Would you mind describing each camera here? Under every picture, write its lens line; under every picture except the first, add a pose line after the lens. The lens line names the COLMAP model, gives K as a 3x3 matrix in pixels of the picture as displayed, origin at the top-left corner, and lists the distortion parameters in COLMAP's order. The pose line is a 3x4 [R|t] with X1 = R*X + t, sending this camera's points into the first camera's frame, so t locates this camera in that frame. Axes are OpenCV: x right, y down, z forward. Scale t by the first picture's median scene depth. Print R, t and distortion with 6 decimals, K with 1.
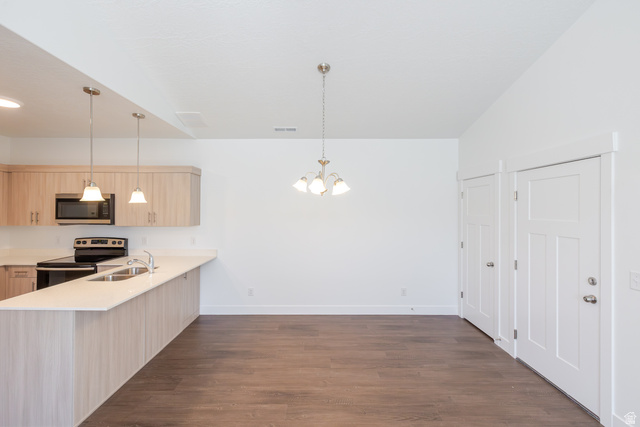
lens RADIAL K [[279.2, 0, 322.0], [0, 279.2, 197.6], [0, 0, 1]] dist [0.002186, 0.000221]
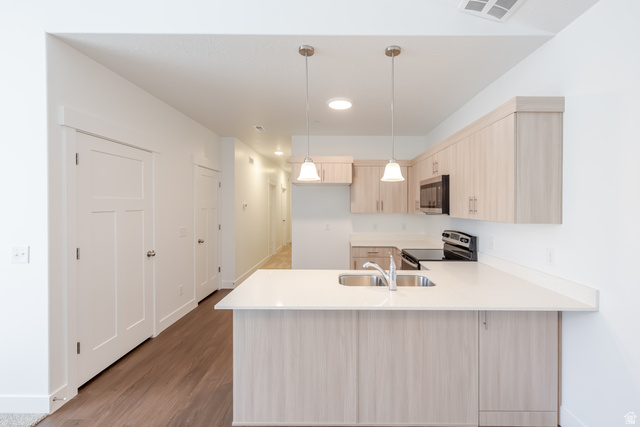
lens RADIAL K [[279.0, 0, 339.4], [0, 279.0, 209.5], [0, 0, 1]] dist [0.001346, 0.000128]
pose [[-0.020098, 0.007655, -0.999769, 0.015615], [0.039032, 0.999214, 0.006866, 0.069648], [0.999036, -0.038885, -0.020381, 0.781241]]
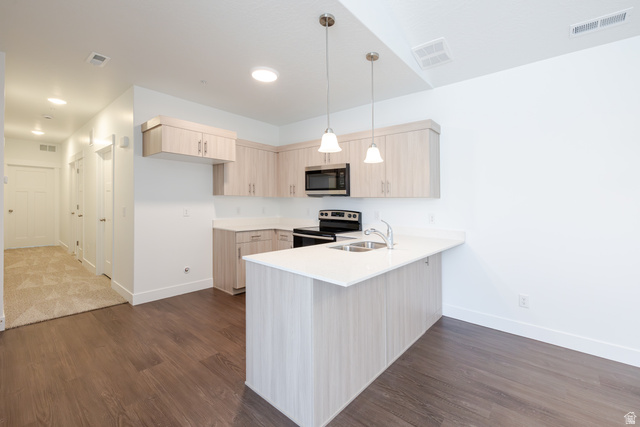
lens RADIAL K [[279.2, 0, 322.0], [0, 279.2, 197.6], [0, 0, 1]] dist [0.002186, 0.000221]
pose [[0.745872, -0.005643, -0.666065, -0.201417], [0.016051, 0.999826, 0.009504, 0.100286], [0.665896, -0.017779, 0.745833, 0.255872]]
